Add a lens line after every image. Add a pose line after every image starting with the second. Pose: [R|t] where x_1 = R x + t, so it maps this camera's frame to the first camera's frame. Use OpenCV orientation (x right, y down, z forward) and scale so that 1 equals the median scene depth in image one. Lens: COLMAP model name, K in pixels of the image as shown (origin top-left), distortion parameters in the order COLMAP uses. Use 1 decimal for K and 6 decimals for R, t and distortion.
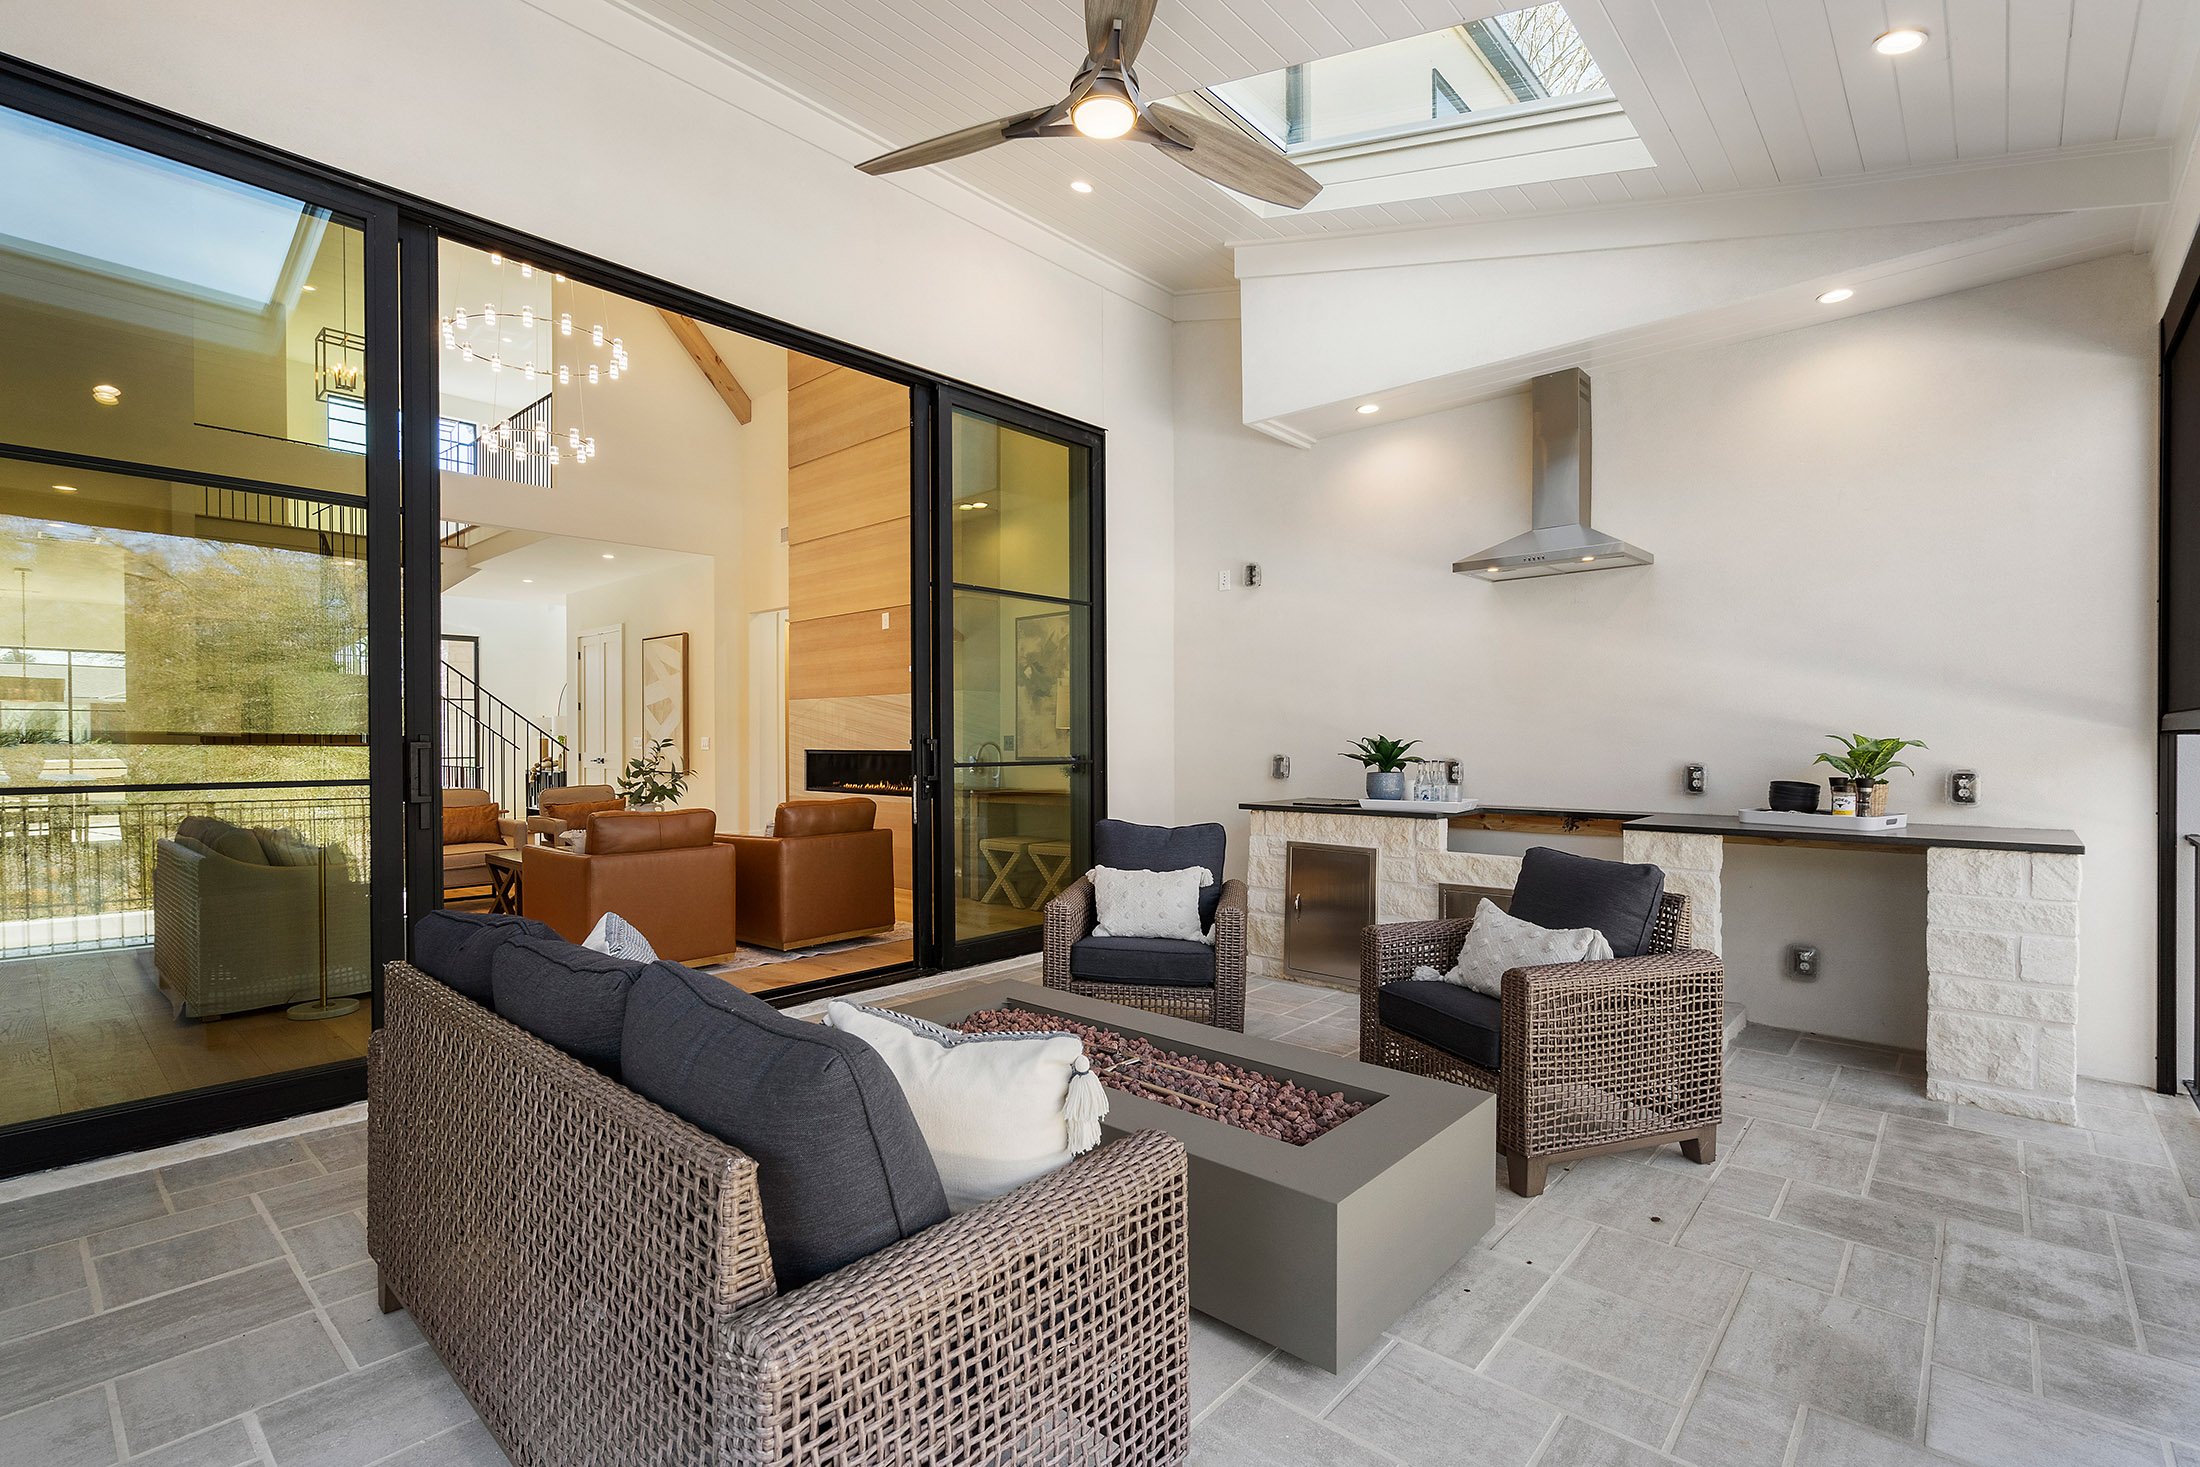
lens RADIAL K [[995.6, 0, 1105.6], [0, 995.6, 740.2], [0, 0, 1]] dist [0.000175, 0.000370]
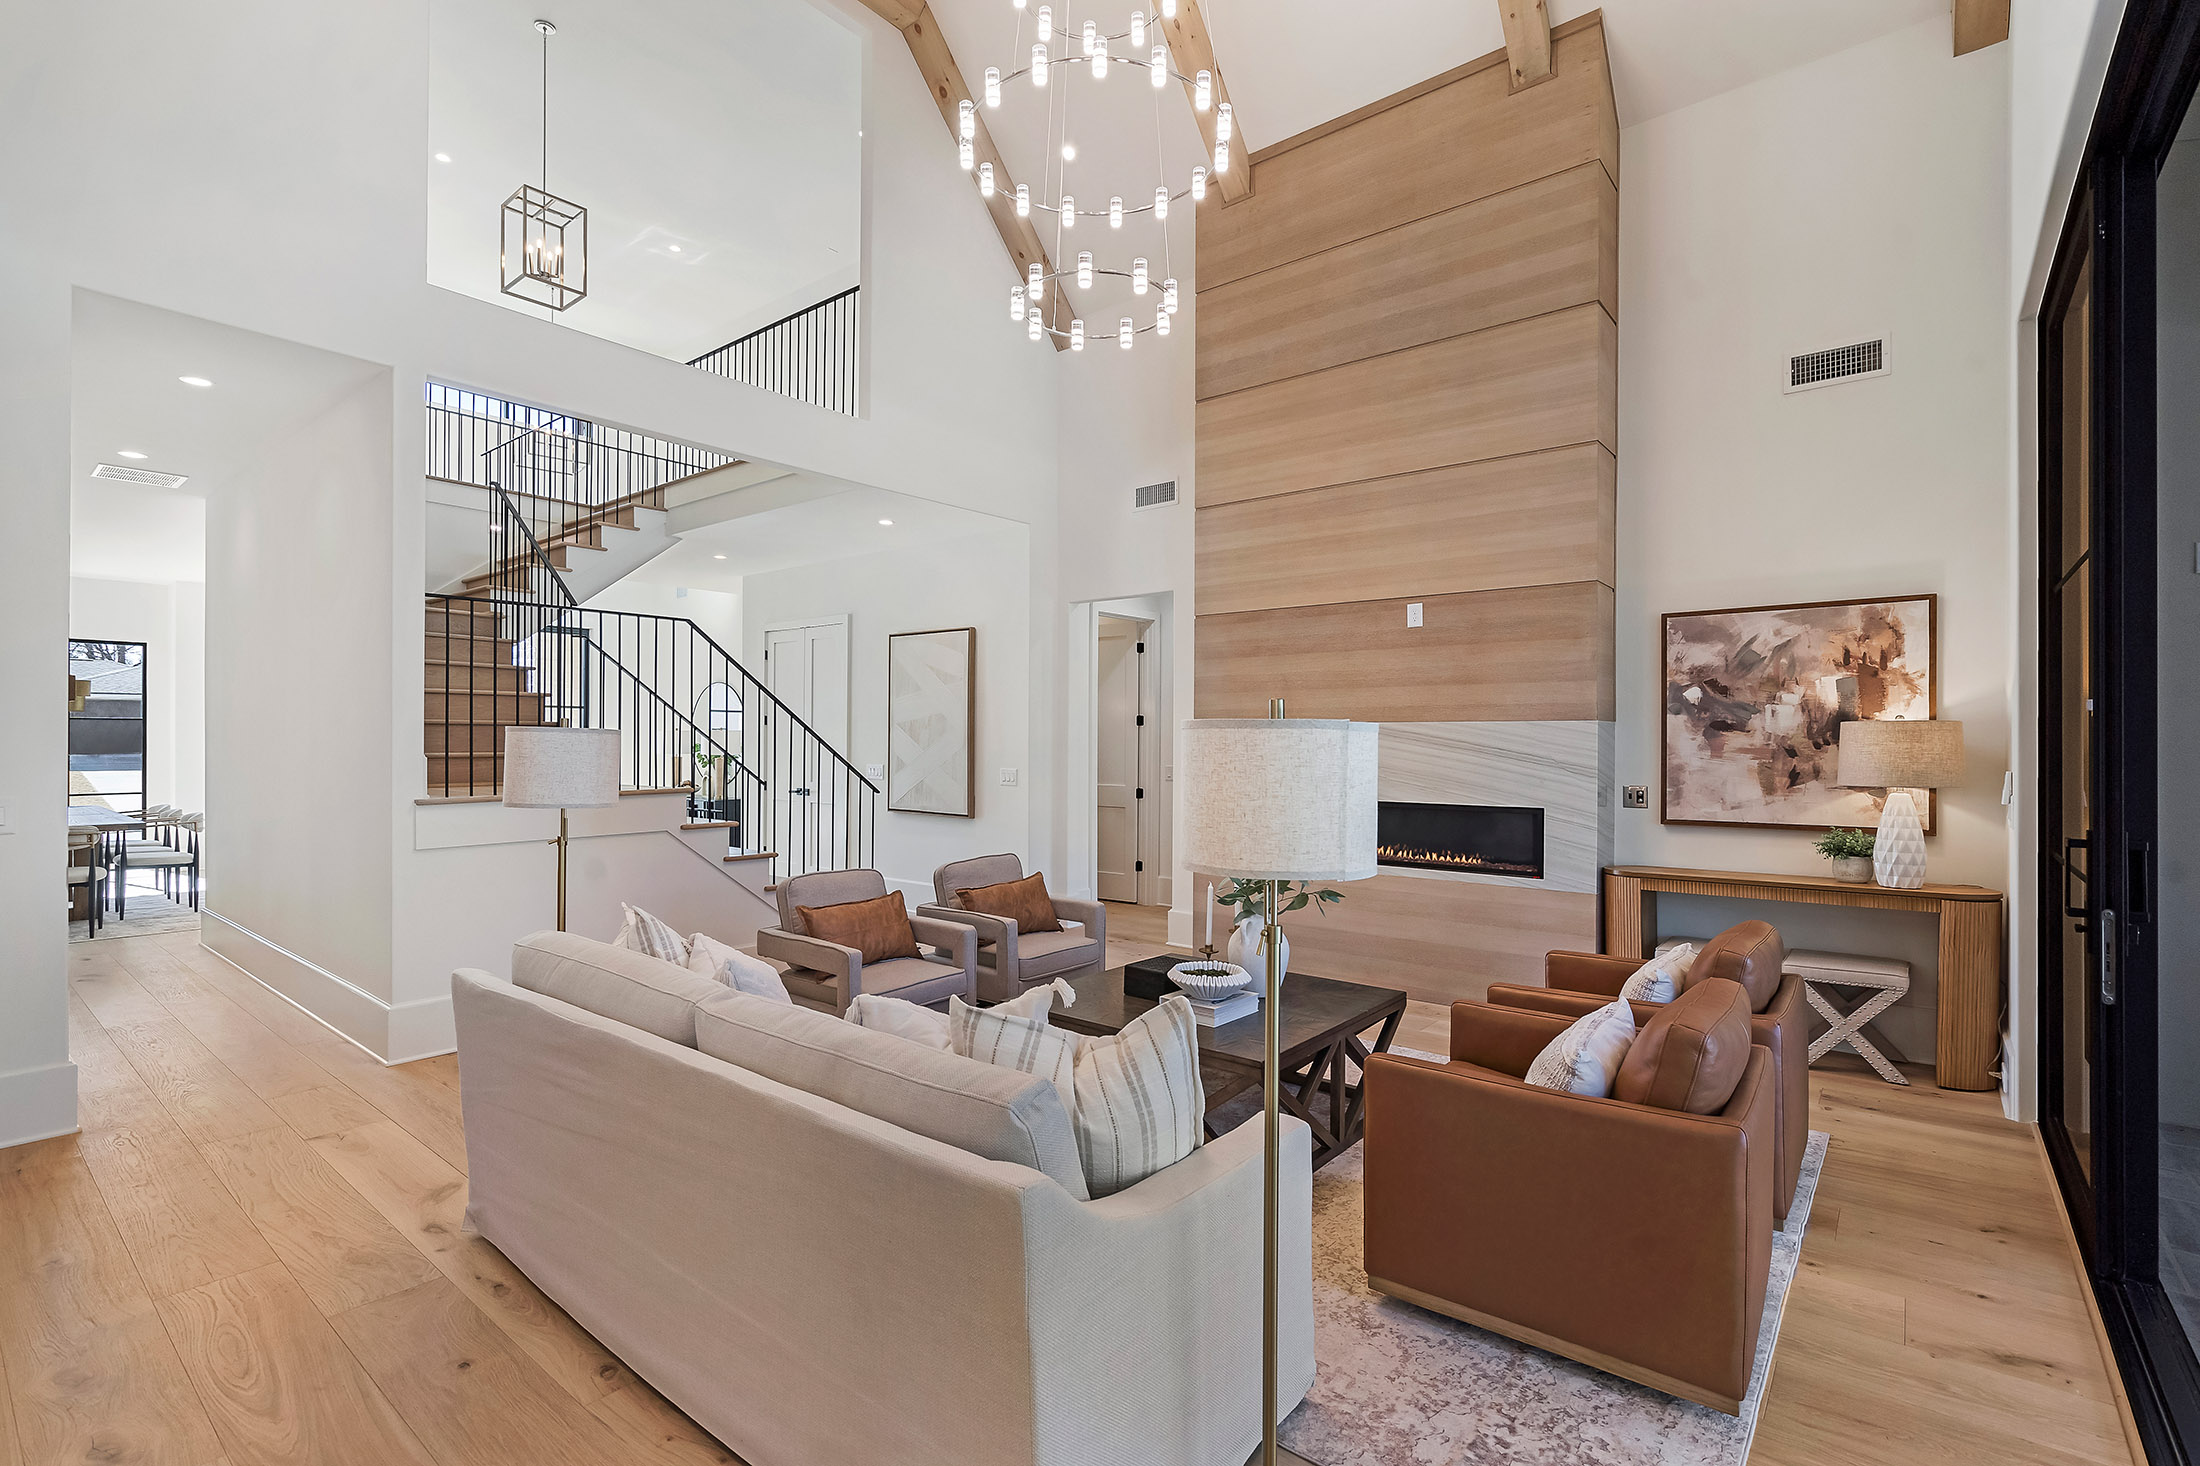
lens RADIAL K [[1023.5, 0, 1083.5], [0, 1023.5, 734.7], [0, 0, 1]] dist [-0.000986, -0.000123]
pose [[0.999407, 0.010037, 0.032951, -0.475289], [-0.009778, 0.999920, -0.008036, -0.029146], [-0.033029, 0.007709, 0.999425, 0.299942]]
